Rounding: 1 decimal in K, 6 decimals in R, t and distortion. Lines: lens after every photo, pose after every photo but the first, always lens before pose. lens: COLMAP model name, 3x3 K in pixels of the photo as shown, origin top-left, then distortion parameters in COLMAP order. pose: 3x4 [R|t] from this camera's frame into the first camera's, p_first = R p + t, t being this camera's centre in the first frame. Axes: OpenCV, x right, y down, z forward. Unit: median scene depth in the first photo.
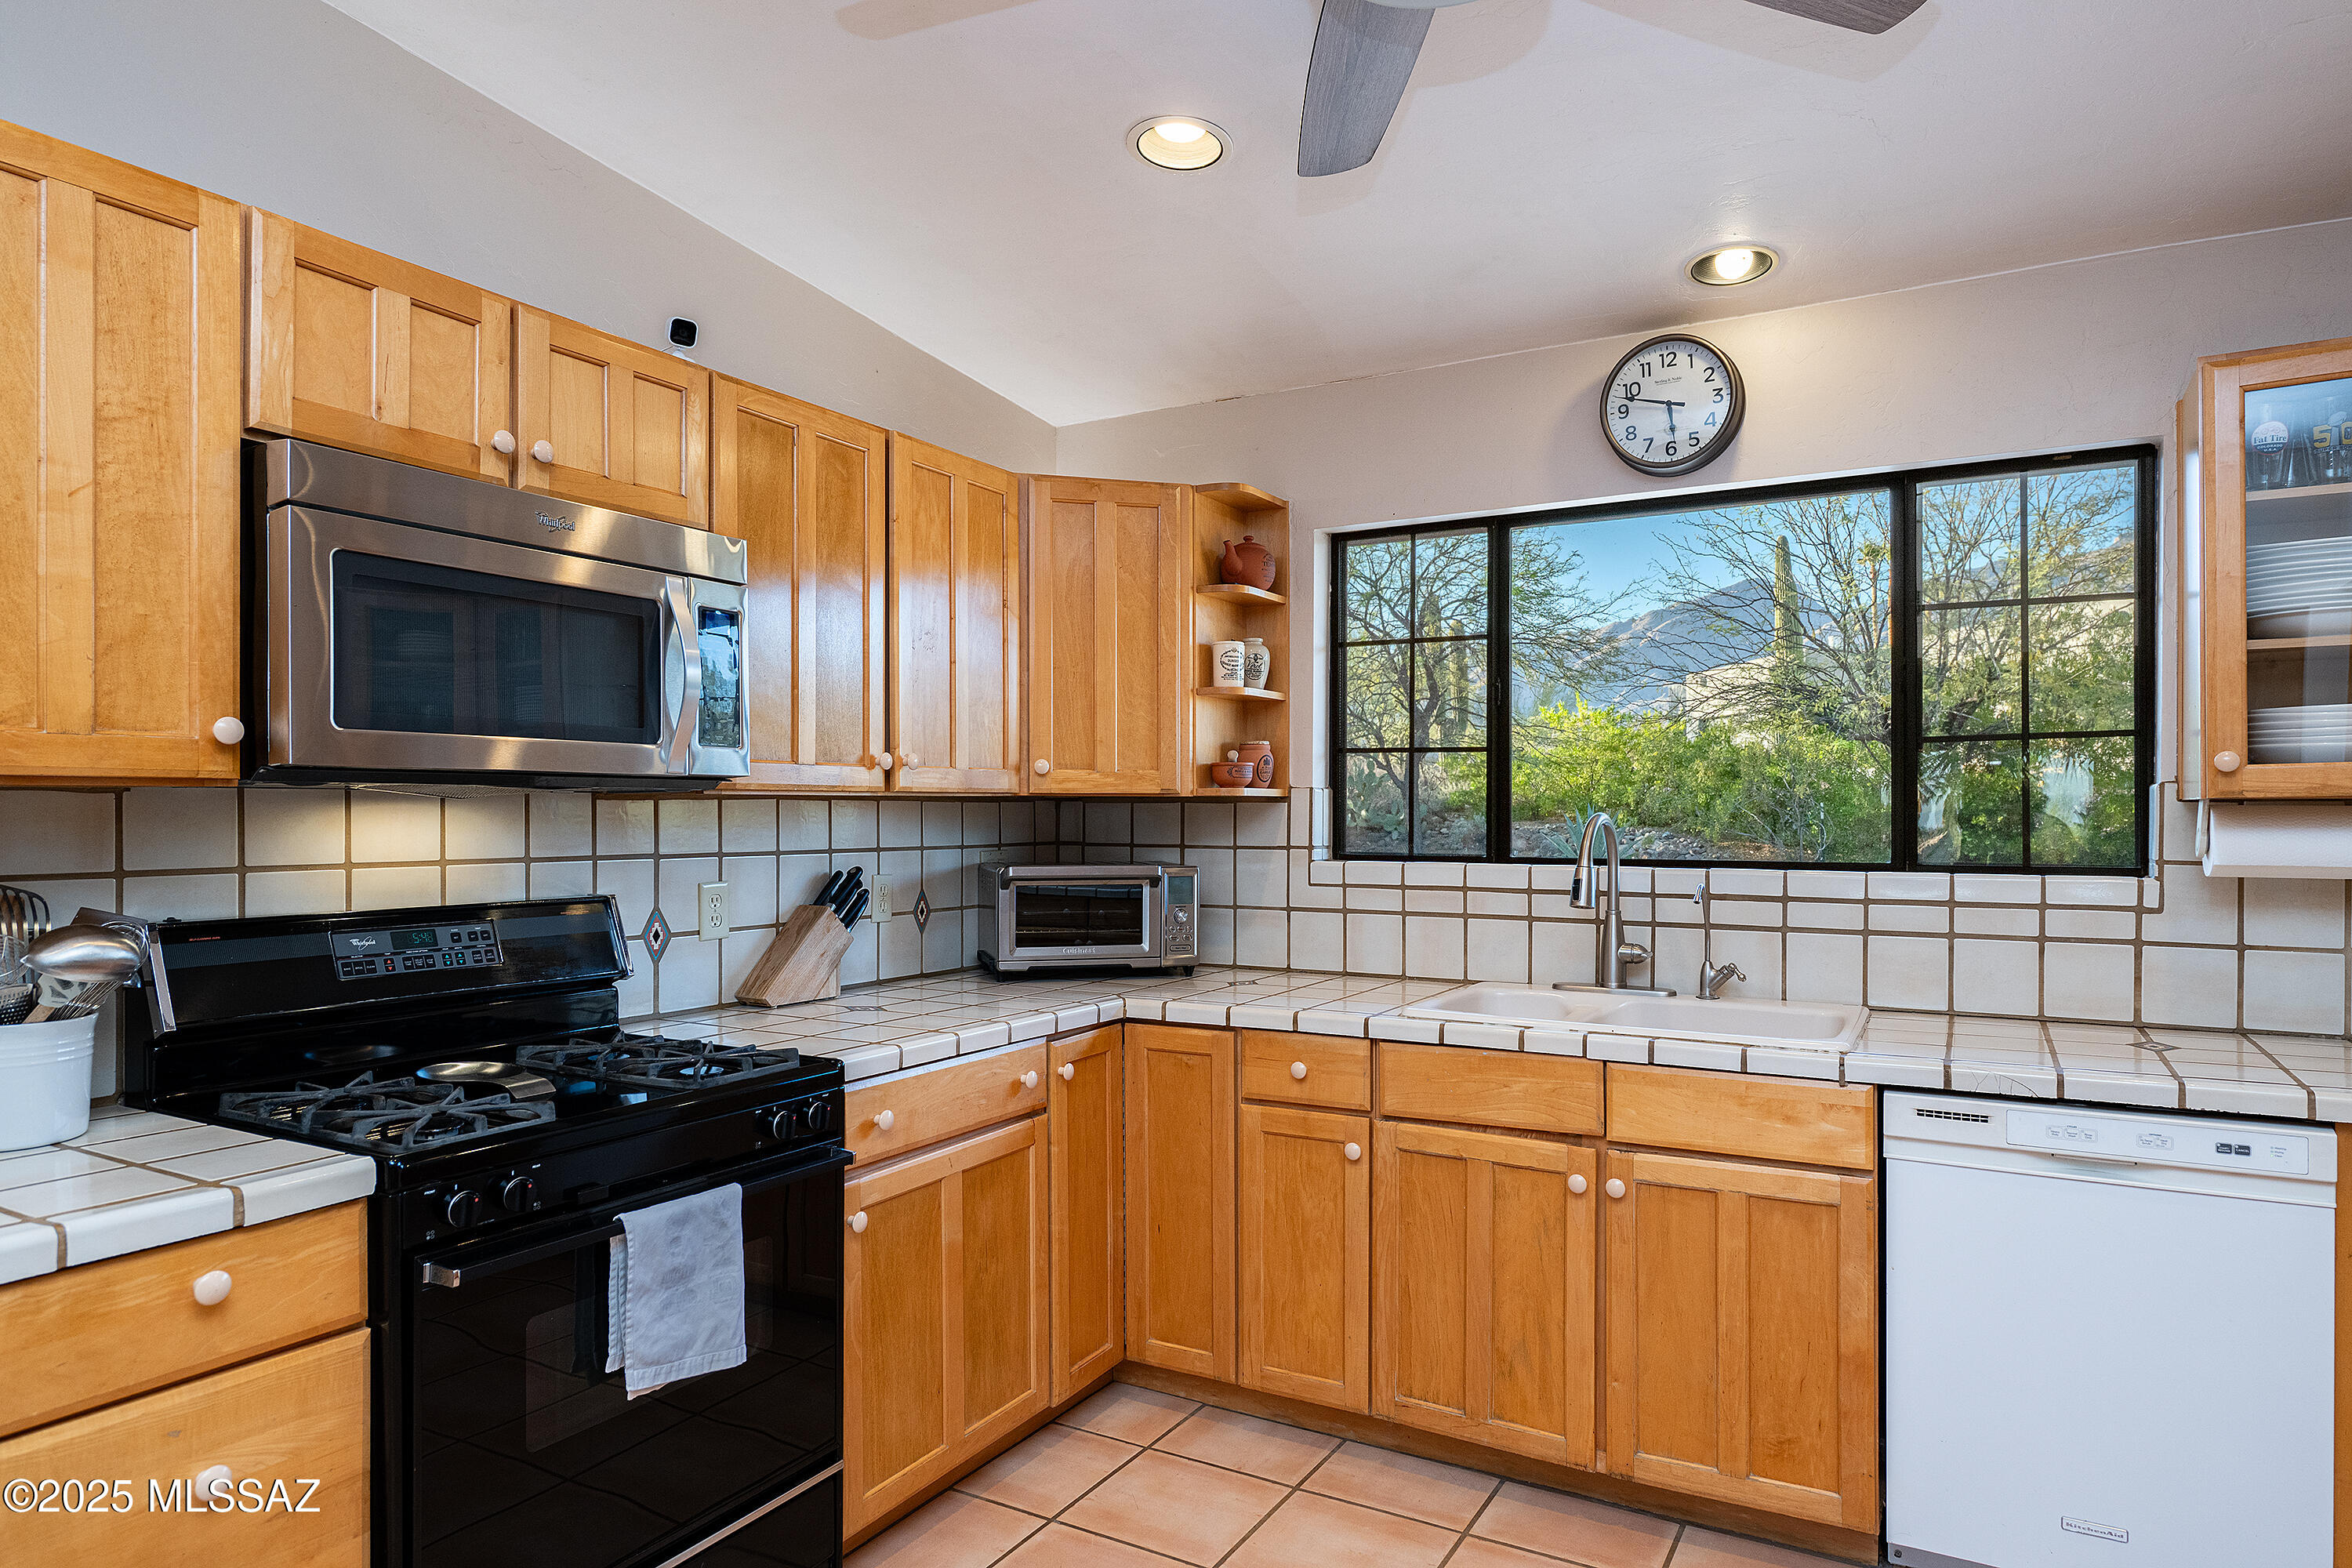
lens RADIAL K [[1361.1, 0, 1126.7], [0, 1361.1, 816.1], [0, 0, 1]] dist [0.006389, 0.001177]
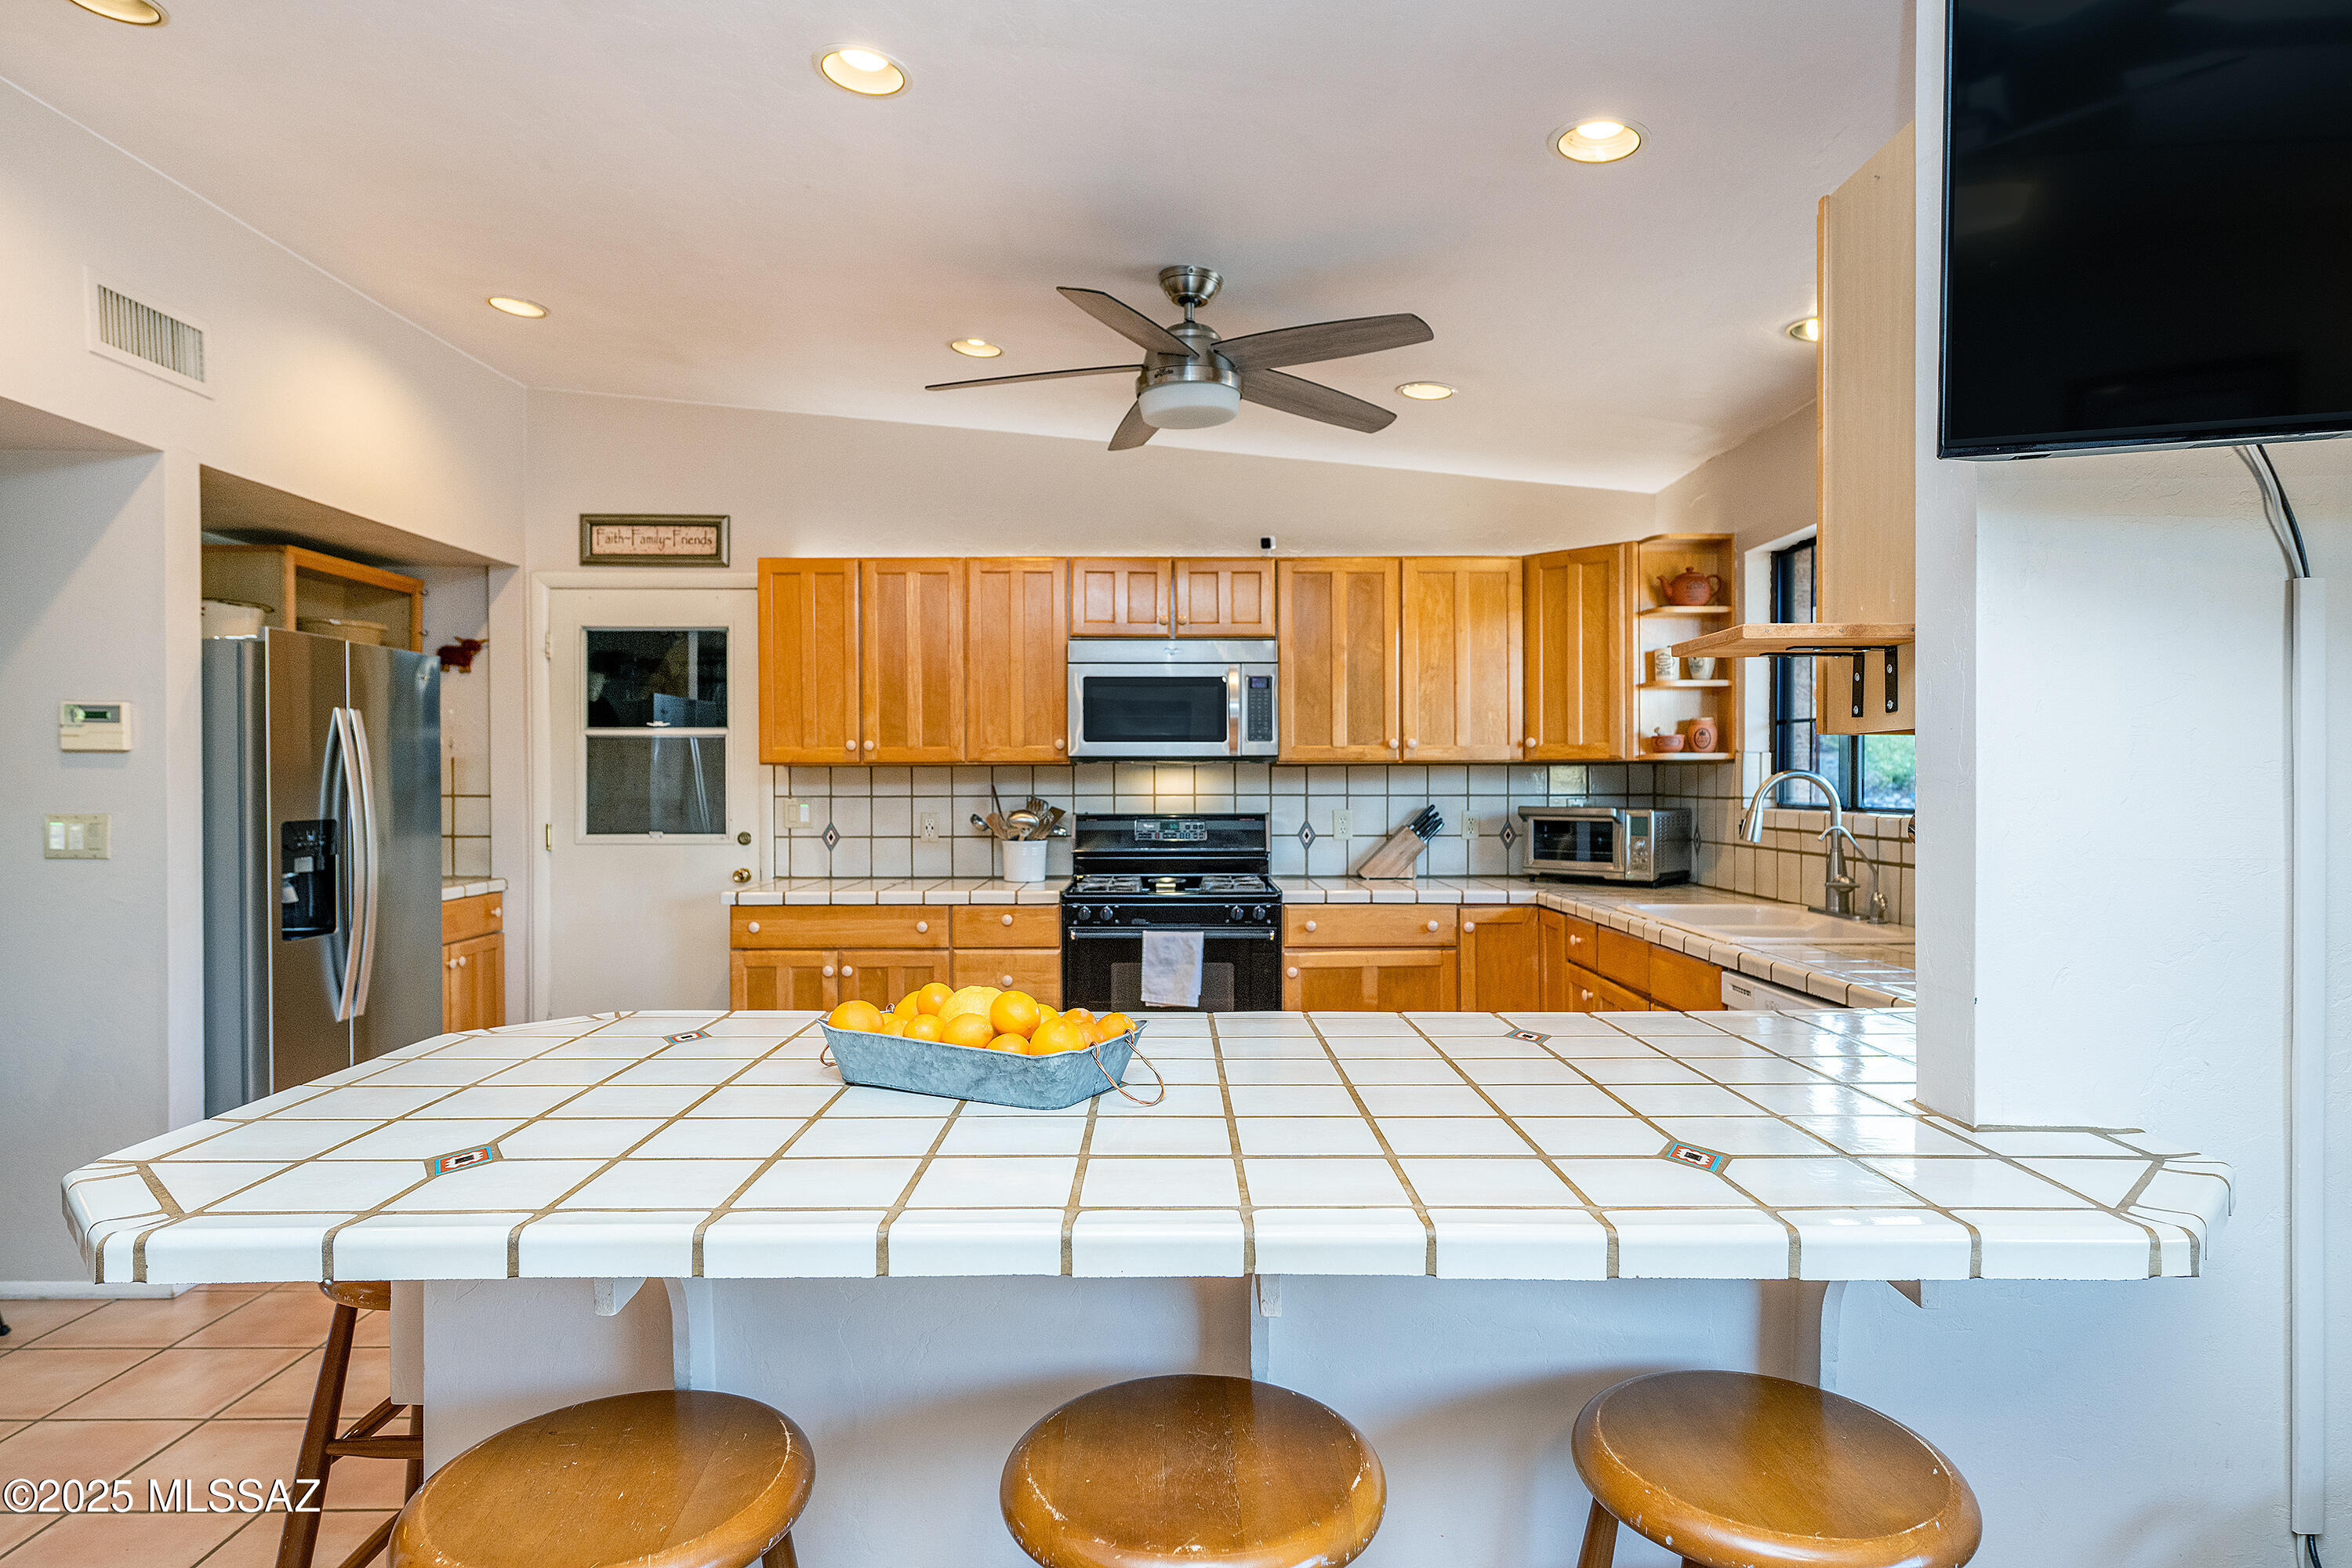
lens RADIAL K [[1330.9, 0, 1222.5], [0, 1330.9, 782.6], [0, 0, 1]] dist [0.004184, 0.000620]
pose [[0.524830, -0.002379, -0.851204, 1.205438], [-0.002642, 0.999987, -0.004424, 0.019583], [0.851203, 0.004571, 0.524817, -0.113802]]
